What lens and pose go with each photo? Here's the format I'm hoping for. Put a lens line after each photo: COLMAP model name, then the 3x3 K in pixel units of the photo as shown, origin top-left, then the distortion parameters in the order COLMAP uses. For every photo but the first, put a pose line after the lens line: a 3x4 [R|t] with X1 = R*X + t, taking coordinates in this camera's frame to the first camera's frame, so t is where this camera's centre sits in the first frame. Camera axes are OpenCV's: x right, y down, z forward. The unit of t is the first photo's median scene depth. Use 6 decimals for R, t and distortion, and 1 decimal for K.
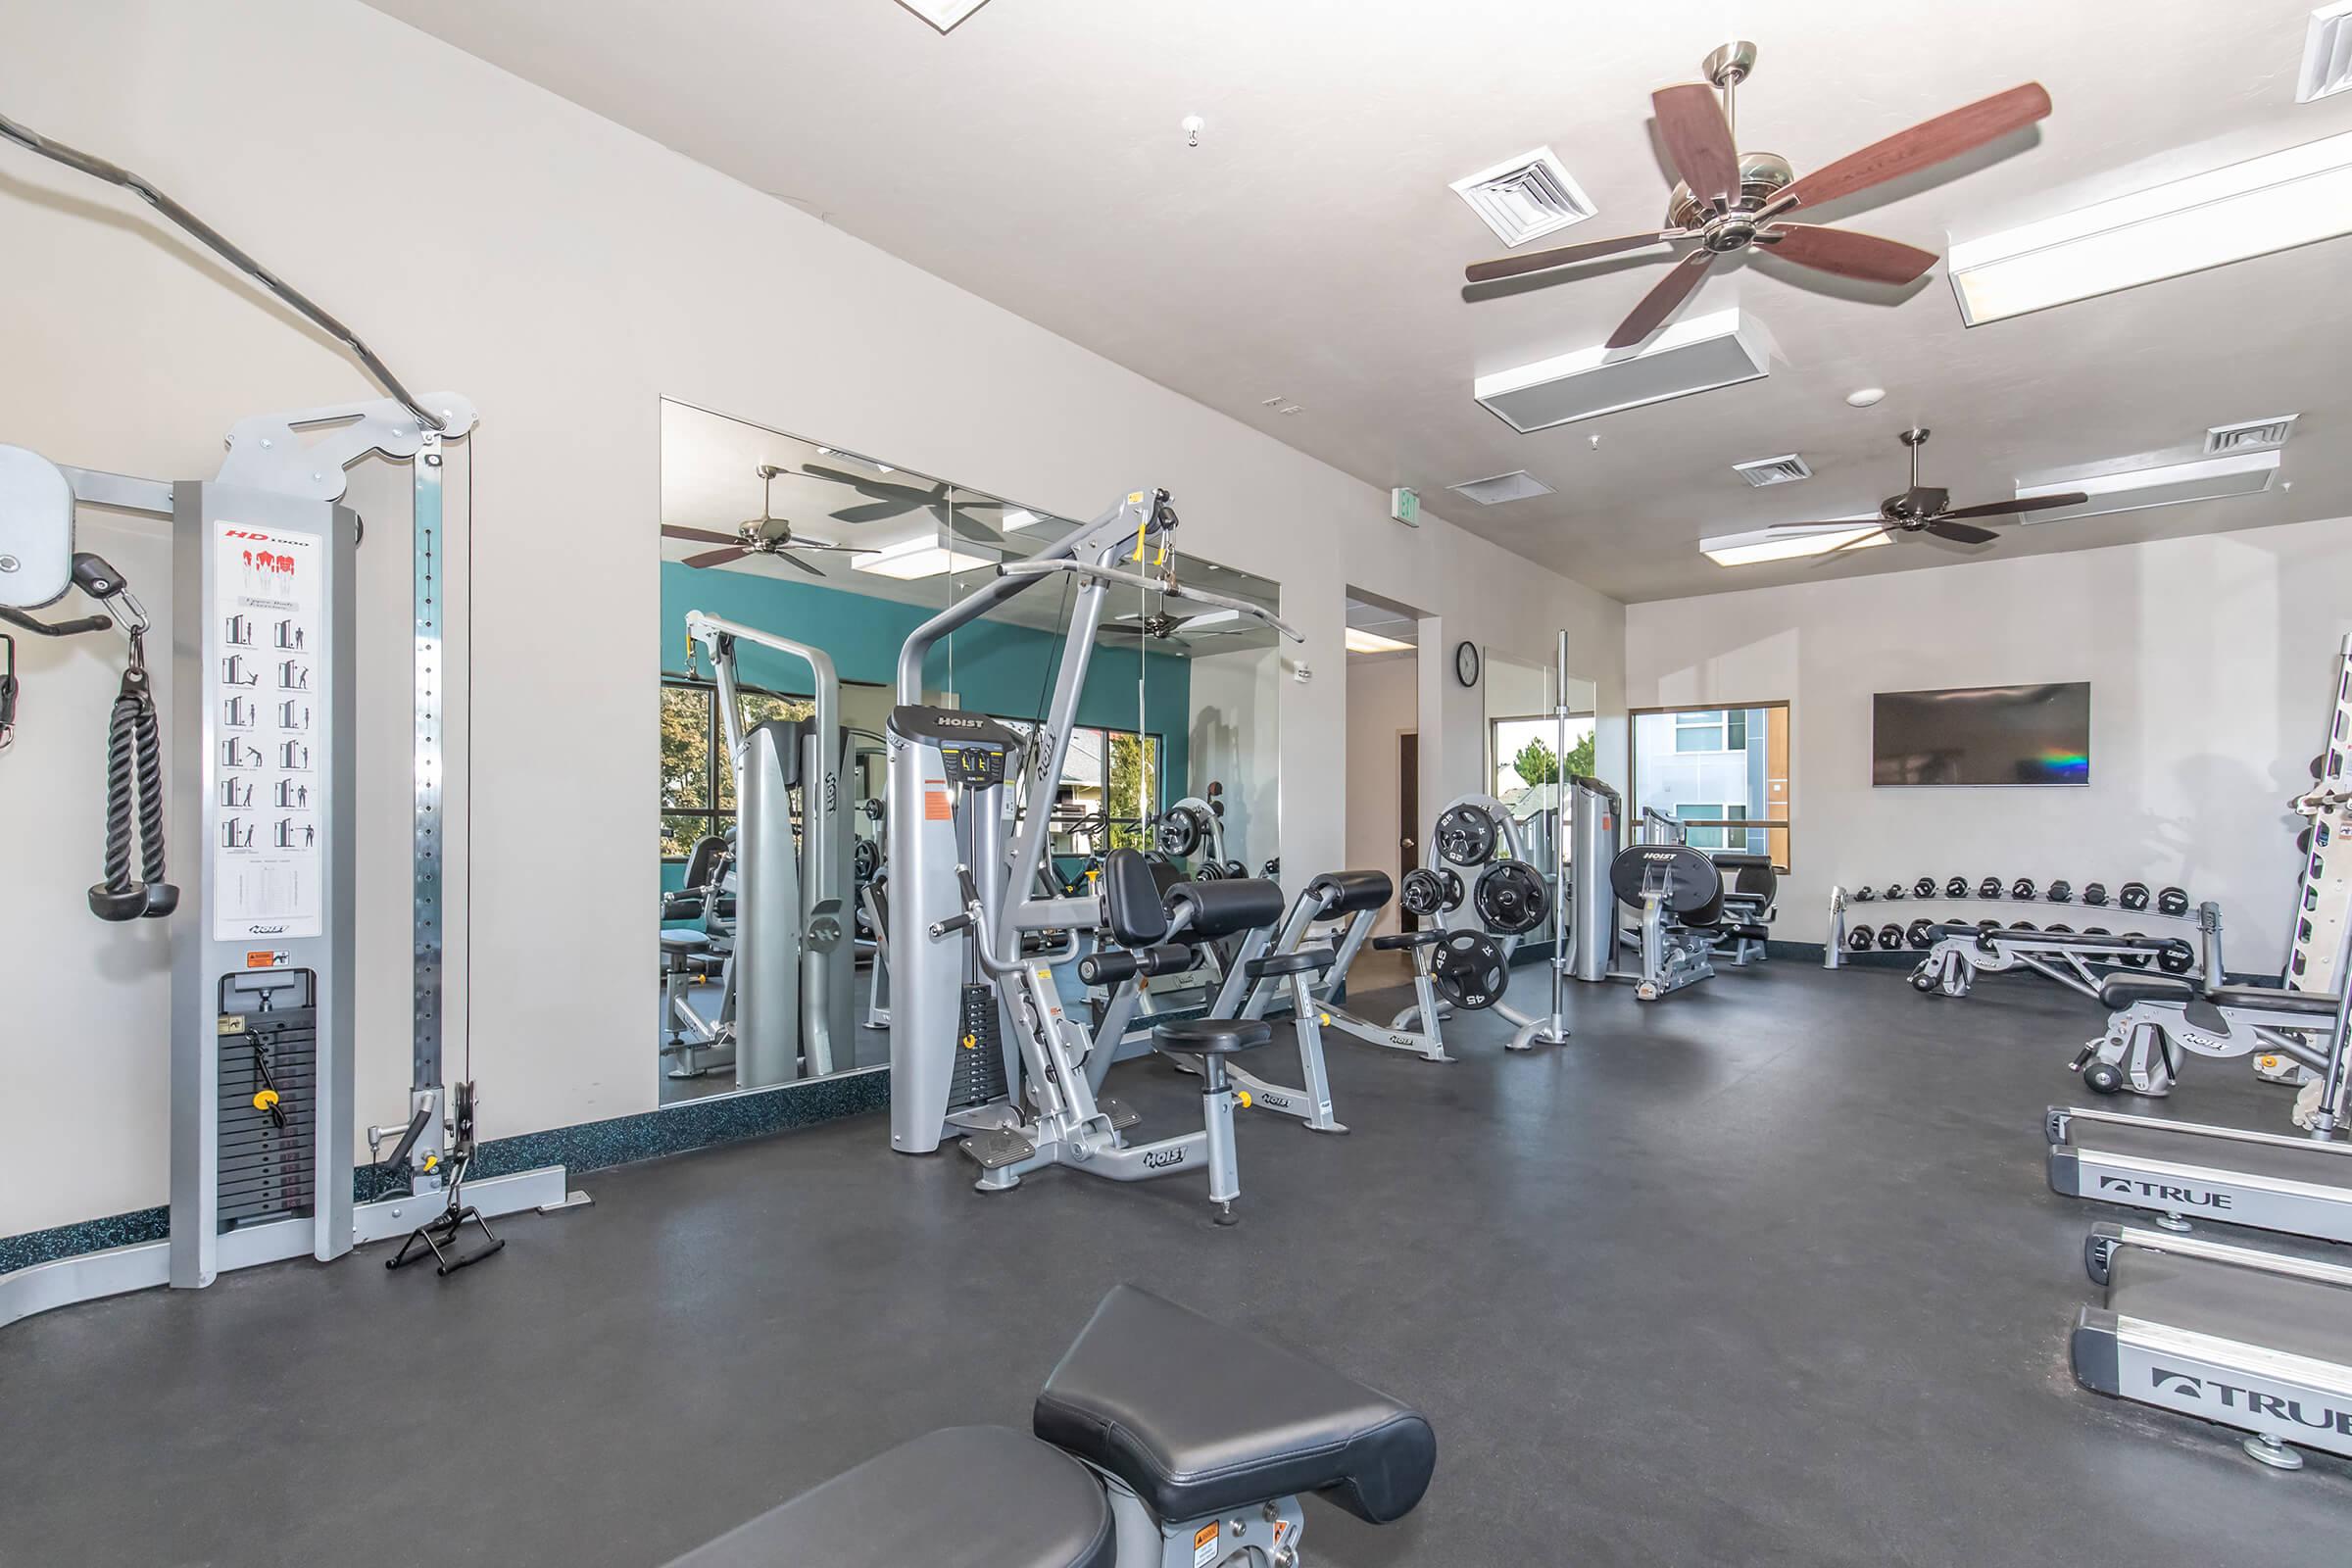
lens RADIAL K [[1057.0, 0, 1212.5], [0, 1057.0, 834.8], [0, 0, 1]] dist [0.003184, 0.000394]
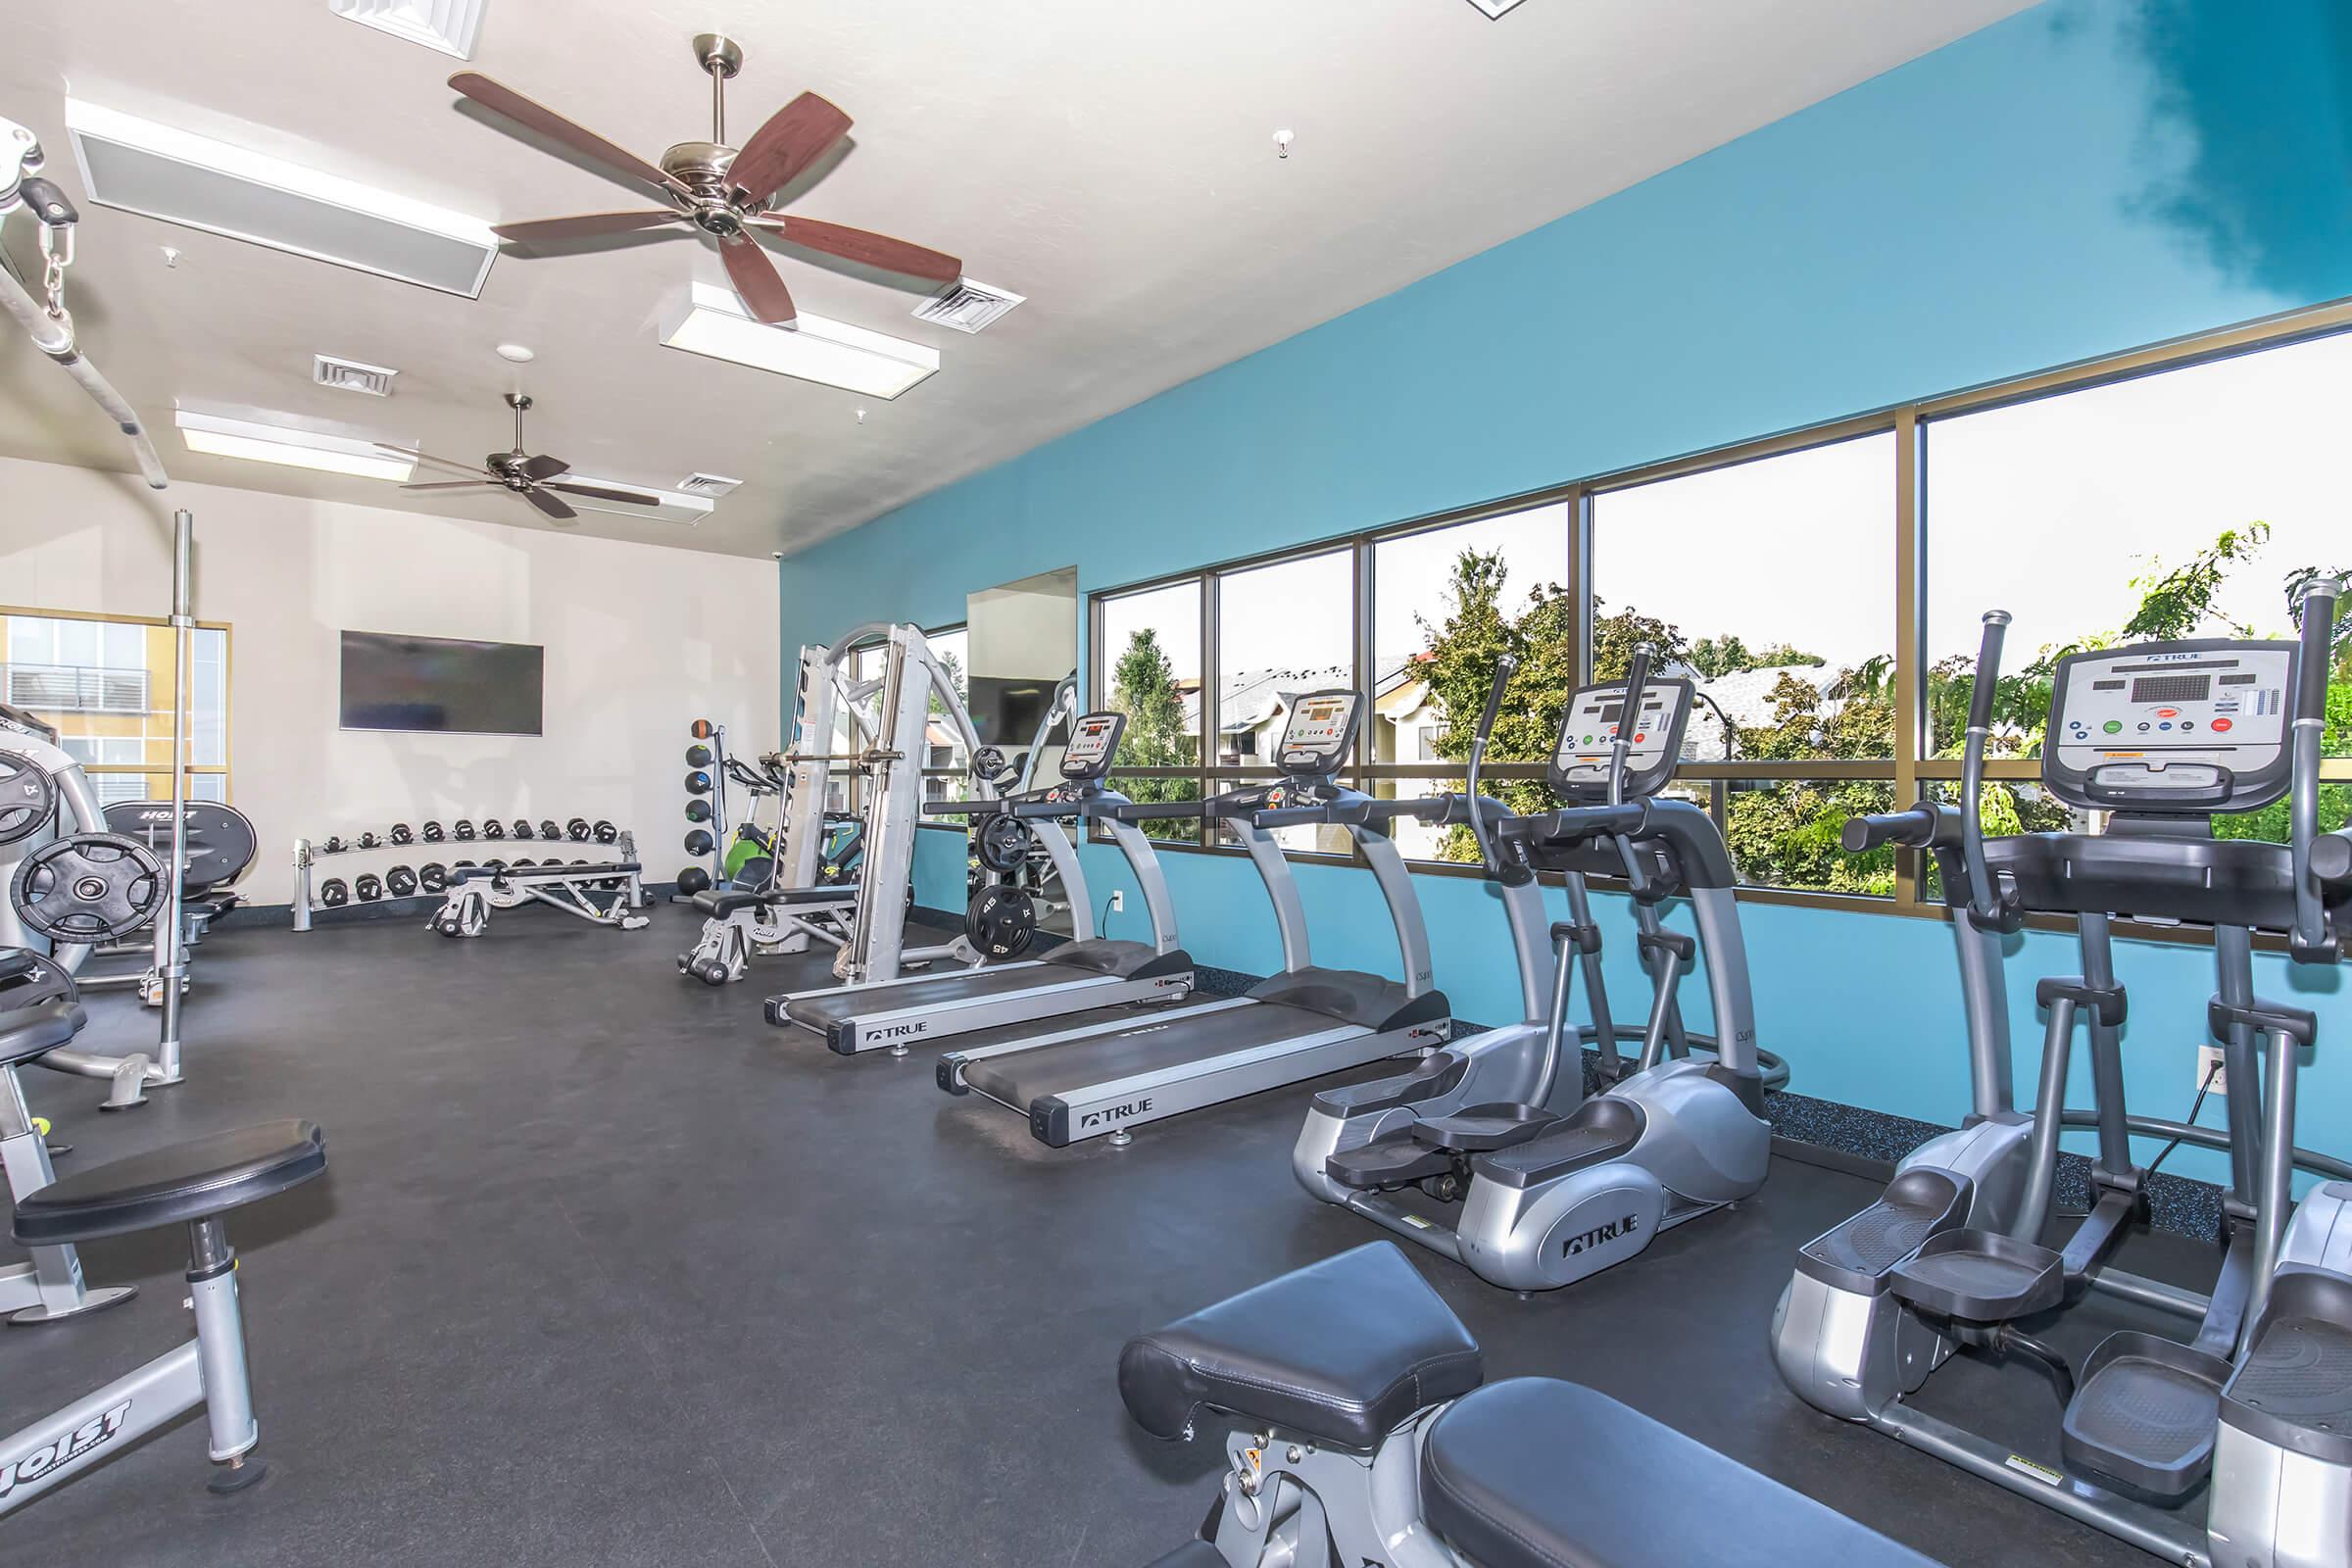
lens RADIAL K [[1014.5, 0, 1176.0], [0, 1014.5, 784.0], [0, 0, 1]] dist [0.002134, 0.000249]
pose [[0.199933, -0.015550, 0.979686, -0.137270], [0.005842, 0.999875, 0.014678, -0.007633], [-0.979792, 0.002789, 0.199999, 0.121755]]
